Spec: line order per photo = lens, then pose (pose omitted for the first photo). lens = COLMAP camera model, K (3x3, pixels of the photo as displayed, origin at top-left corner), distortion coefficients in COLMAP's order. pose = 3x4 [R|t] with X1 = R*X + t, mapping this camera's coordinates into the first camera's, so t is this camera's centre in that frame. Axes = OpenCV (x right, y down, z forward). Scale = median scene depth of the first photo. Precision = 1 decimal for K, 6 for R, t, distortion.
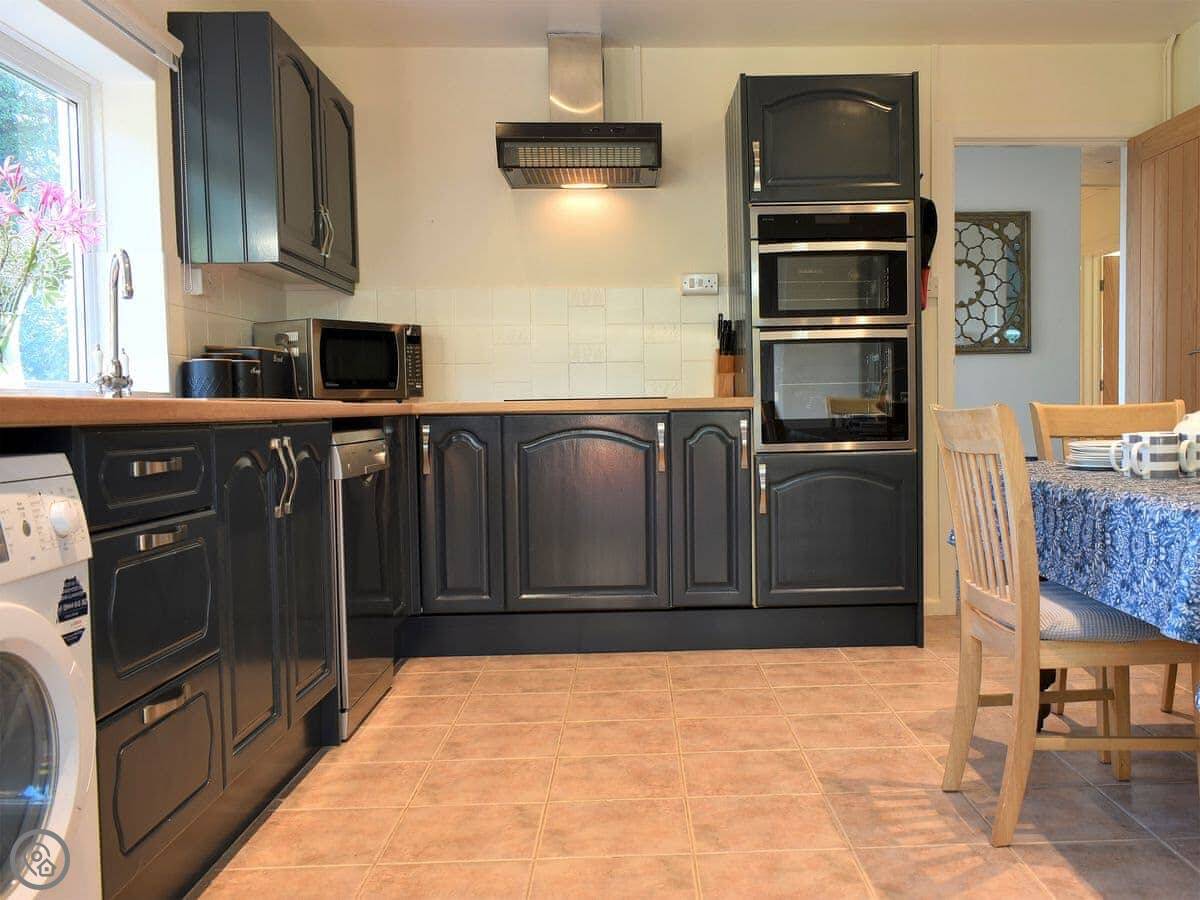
lens RADIAL K [[1053.4, 0, 650.9], [0, 1053.4, 453.0], [0, 0, 1]] dist [-0.073738, -0.000247]
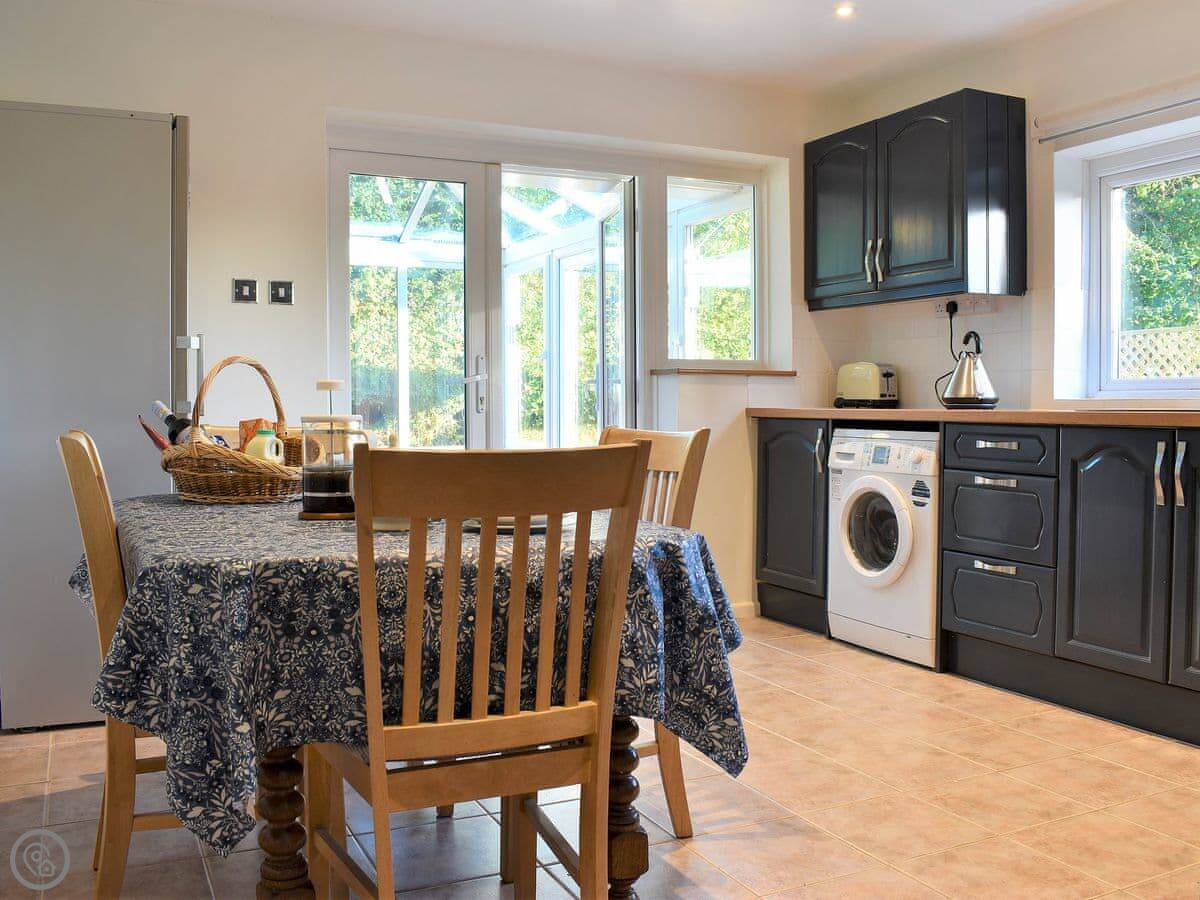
lens RADIAL K [[1053.4, 0, 650.9], [0, 1053.4, 453.0], [0, 0, 1]] dist [-0.073738, -0.000247]
pose [[-0.884170, 0.046985, -0.464797, 0.730502], [0.004403, 0.995724, 0.092278, -0.112358], [0.467145, 0.079542, -0.880596, 1.770681]]
